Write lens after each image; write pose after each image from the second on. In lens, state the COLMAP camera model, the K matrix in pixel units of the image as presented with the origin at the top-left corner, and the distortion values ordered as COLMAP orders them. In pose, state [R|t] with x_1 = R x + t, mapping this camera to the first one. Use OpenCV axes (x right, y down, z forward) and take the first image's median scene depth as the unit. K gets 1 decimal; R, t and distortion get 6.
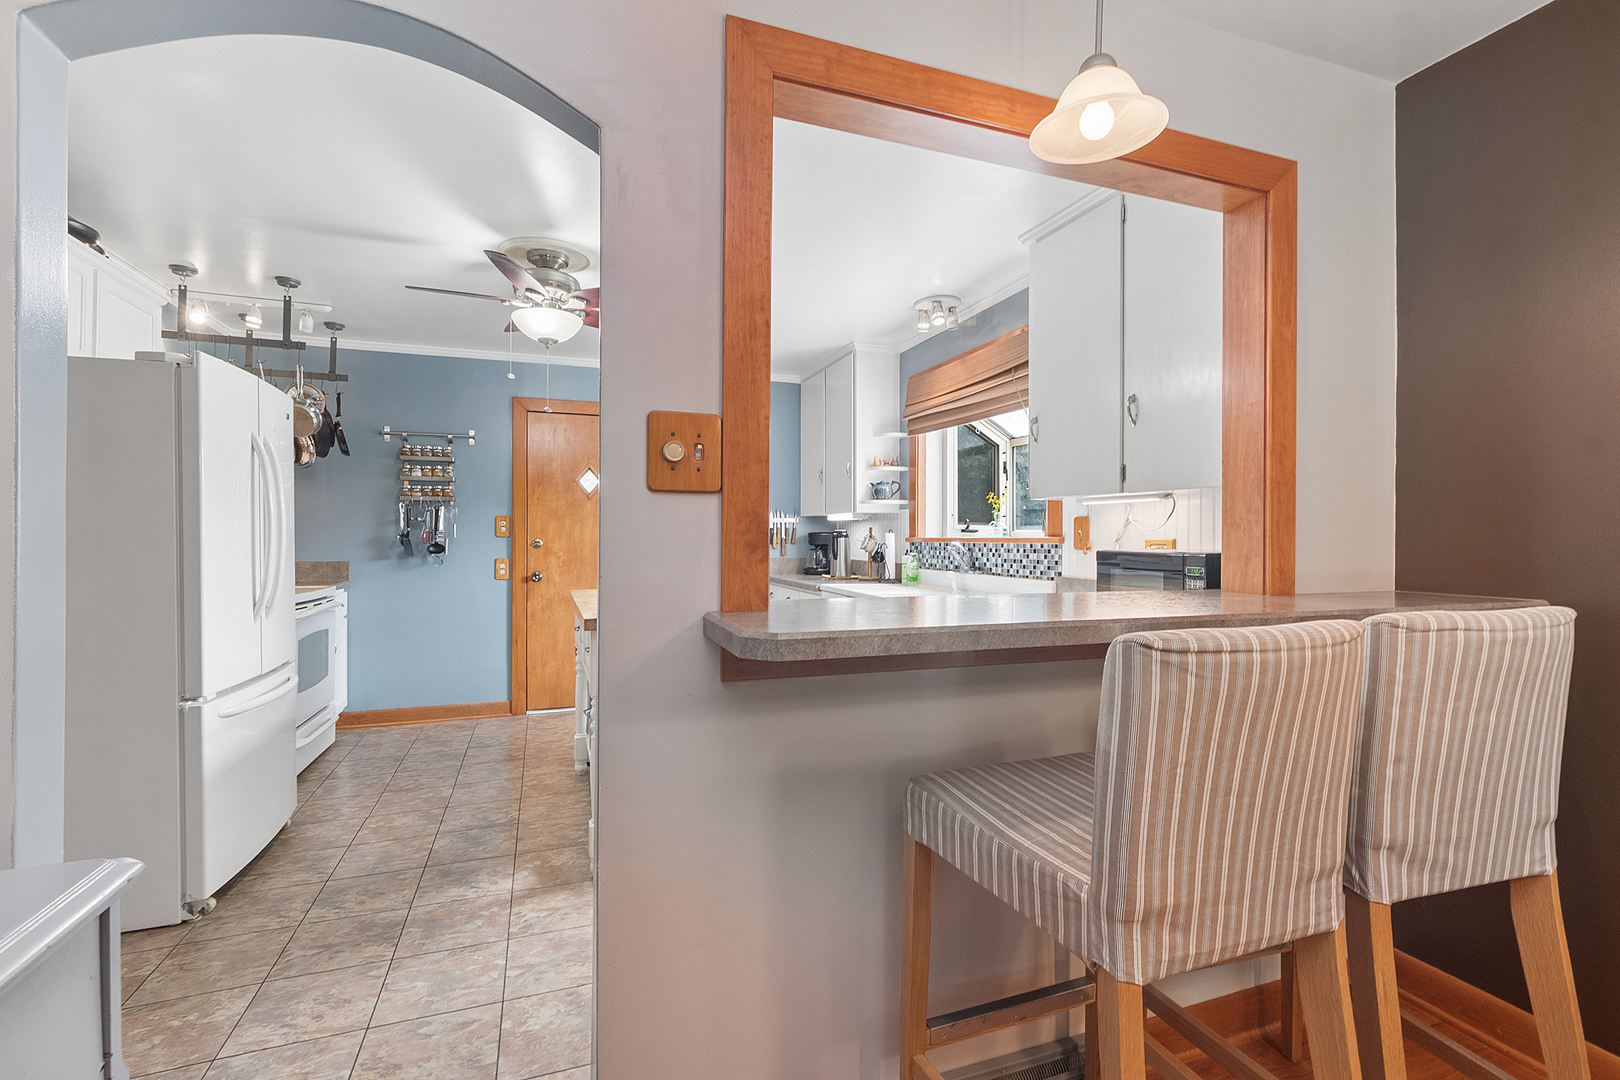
lens RADIAL K [[716.6, 0, 808.0], [0, 716.6, 544.2], [0, 0, 1]] dist [-0.004816, -0.000763]
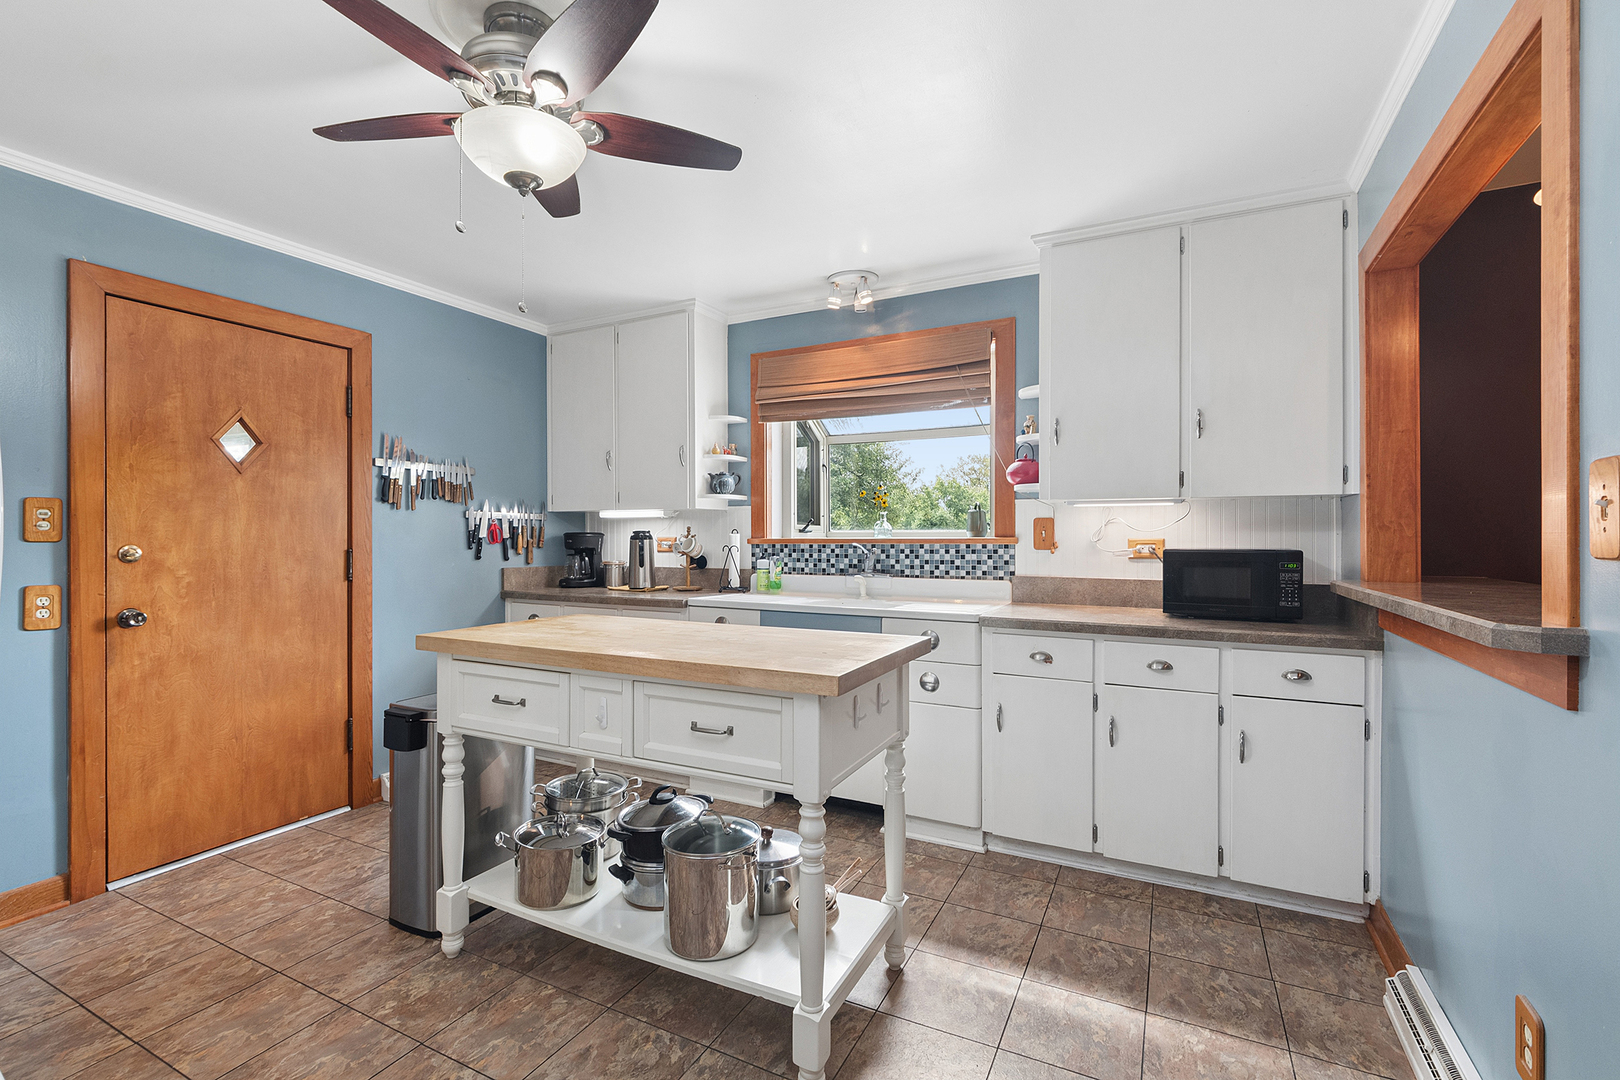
lens RADIAL K [[716.6, 0, 808.0], [0, 716.6, 544.2], [0, 0, 1]] dist [-0.004816, -0.000763]
pose [[0.733470, -0.009990, 0.679648, -0.434456], [0.010607, 0.999938, 0.003250, -0.005127], [-0.679639, 0.004826, 0.733531, 0.341853]]
